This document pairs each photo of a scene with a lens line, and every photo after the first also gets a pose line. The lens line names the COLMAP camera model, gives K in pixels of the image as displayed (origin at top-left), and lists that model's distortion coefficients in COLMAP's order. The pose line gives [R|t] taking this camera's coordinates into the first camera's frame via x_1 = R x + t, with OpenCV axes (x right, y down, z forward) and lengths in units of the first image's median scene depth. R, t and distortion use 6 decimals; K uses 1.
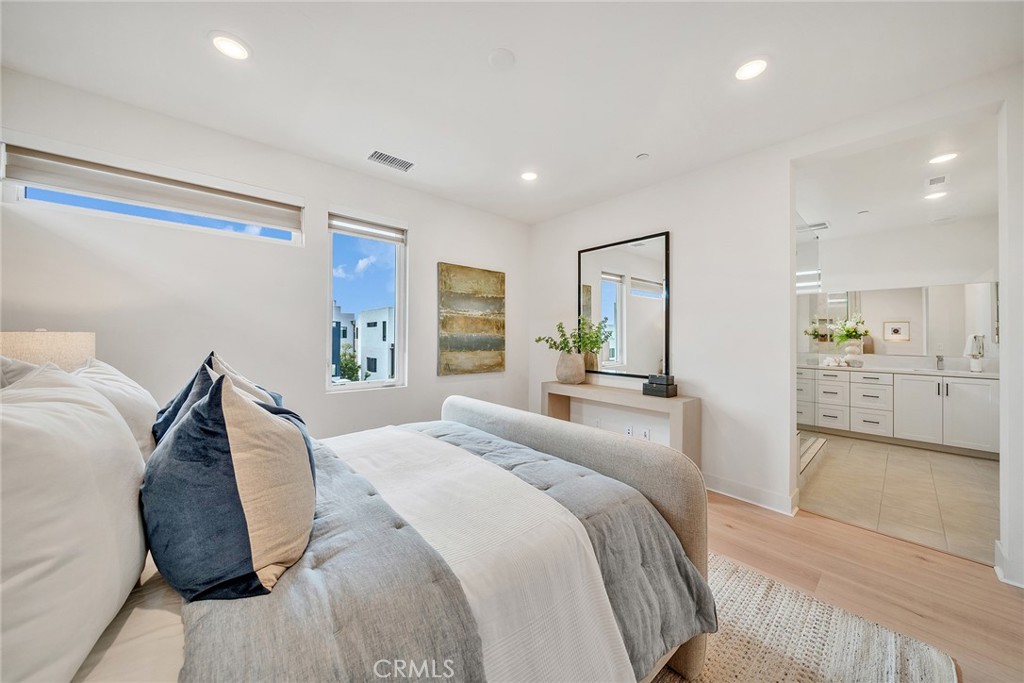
lens RADIAL K [[336.9, 0, 512.1], [0, 336.9, 340.3], [0, 0, 1]] dist [-0.006944, 0.000398]
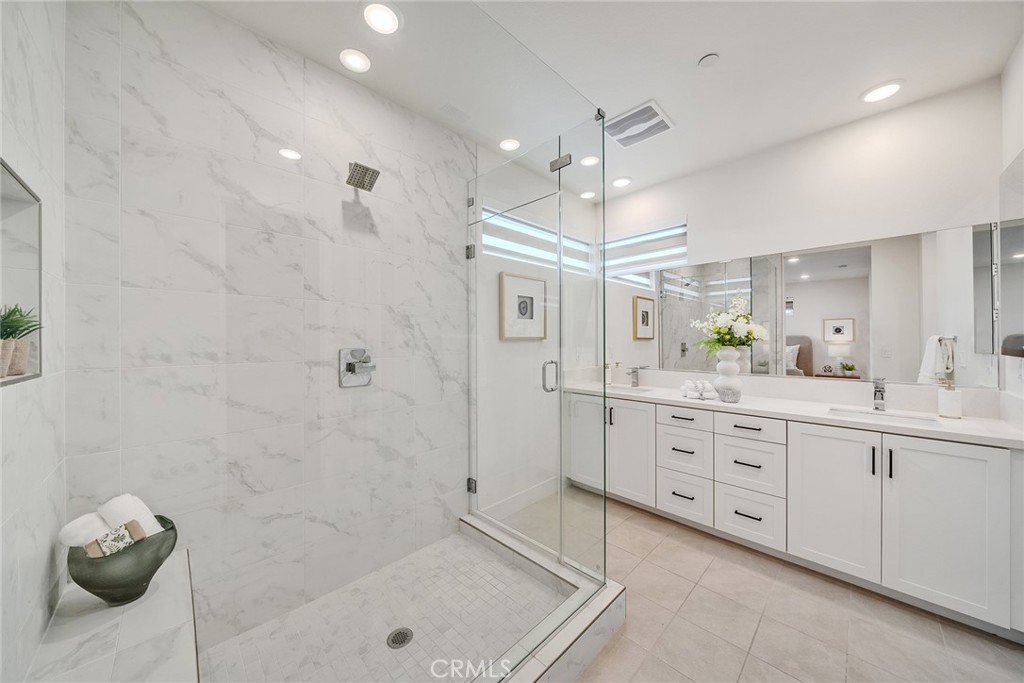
lens RADIAL K [[336.9, 0, 510.0], [0, 336.9, 343.0], [0, 0, 1]] dist [-0.006944, 0.000398]
pose [[0.998828, -0.007657, 0.047796, 0.648413], [0.007307, 0.999945, 0.007492, -0.017198], [-0.047851, -0.007134, 0.998829, 0.483855]]
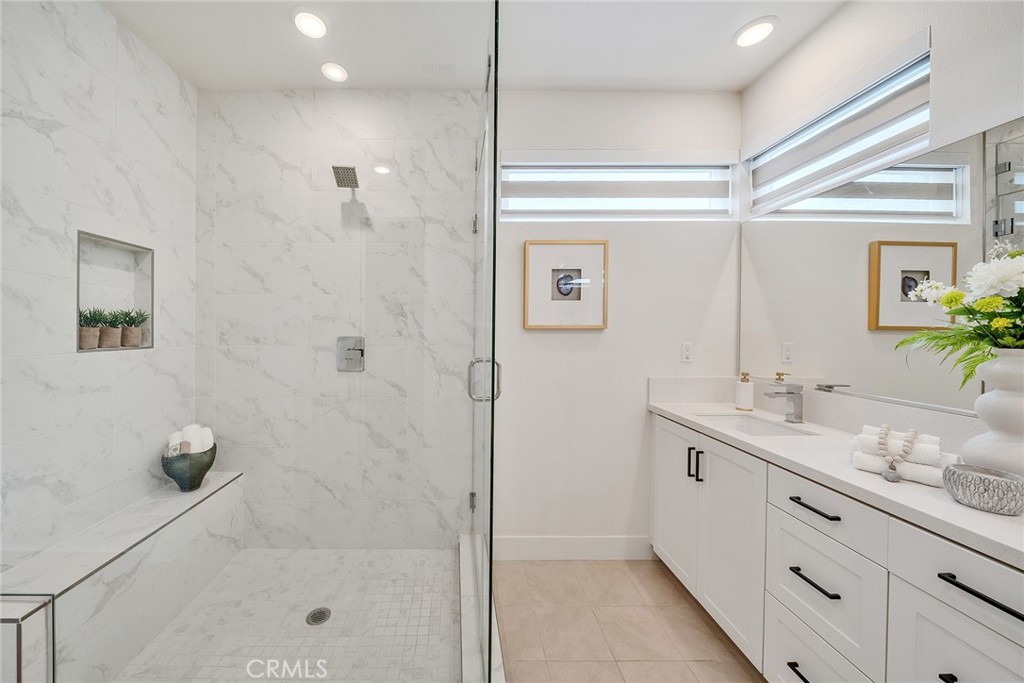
lens RADIAL K [[366.6, 0, 481.9], [0, 366.6, 334.5], [0, 0, 1]] dist [-0.007841, 0.000218]
pose [[0.751584, 0.005955, -0.659610, 0.930250], [-0.000167, 0.999961, 0.008838, -0.015836], [0.659637, -0.006532, 0.751556, 0.653709]]
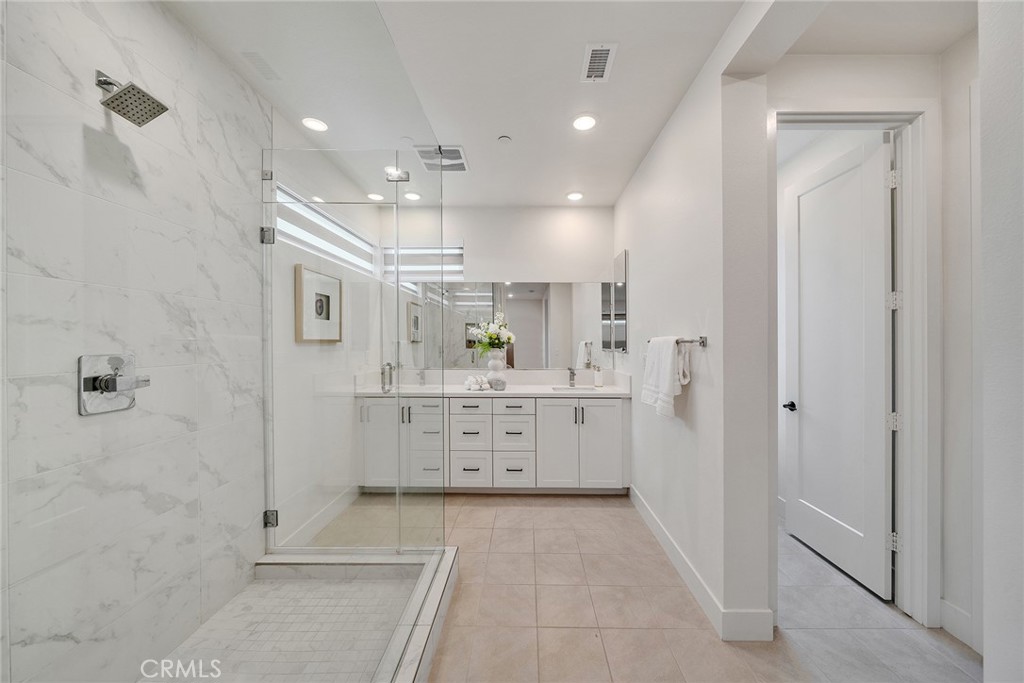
lens RADIAL K [[359.3, 0, 512.0], [0, 359.3, 345.6], [0, 0, 1]] dist [-0.008094, 0.000286]
pose [[0.673890, -0.008650, 0.738781, 0.487208], [0.002228, 0.999951, 0.009675, -0.018459], [-0.738829, -0.004873, 0.673876, 0.469525]]
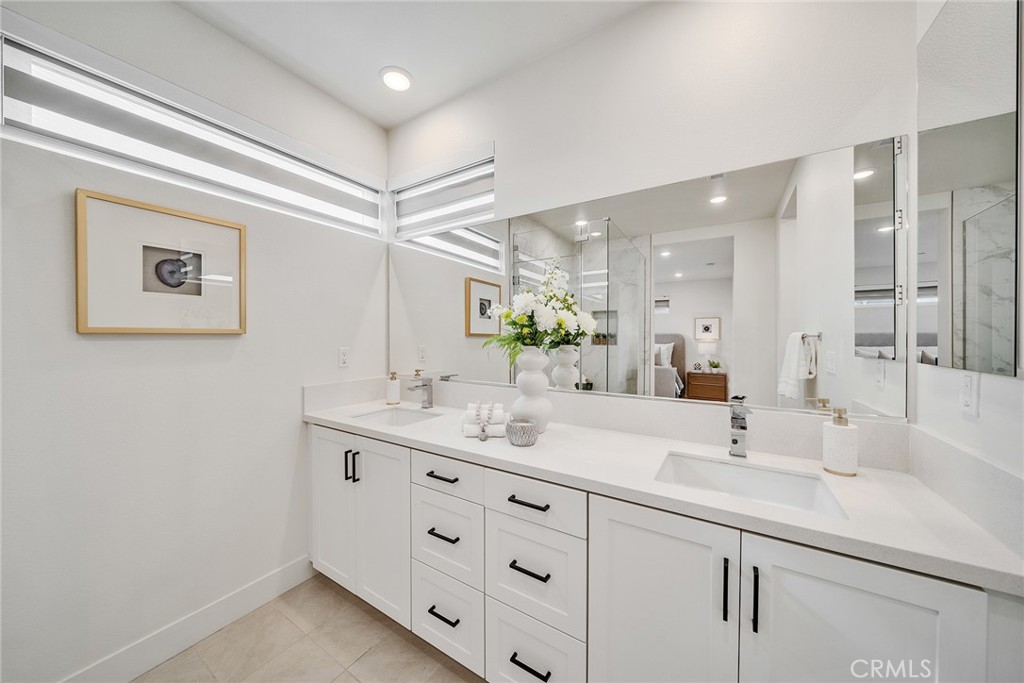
lens RADIAL K [[318.2, 0, 516.8], [0, 318.2, 343.4], [0, 0, 1]] dist [-0.005018, -0.000154]
pose [[0.963632, -0.008284, 0.267105, 0.927490], [0.003622, 0.999832, 0.017943, -0.013966], [-0.267209, -0.016323, 0.963500, 0.712080]]
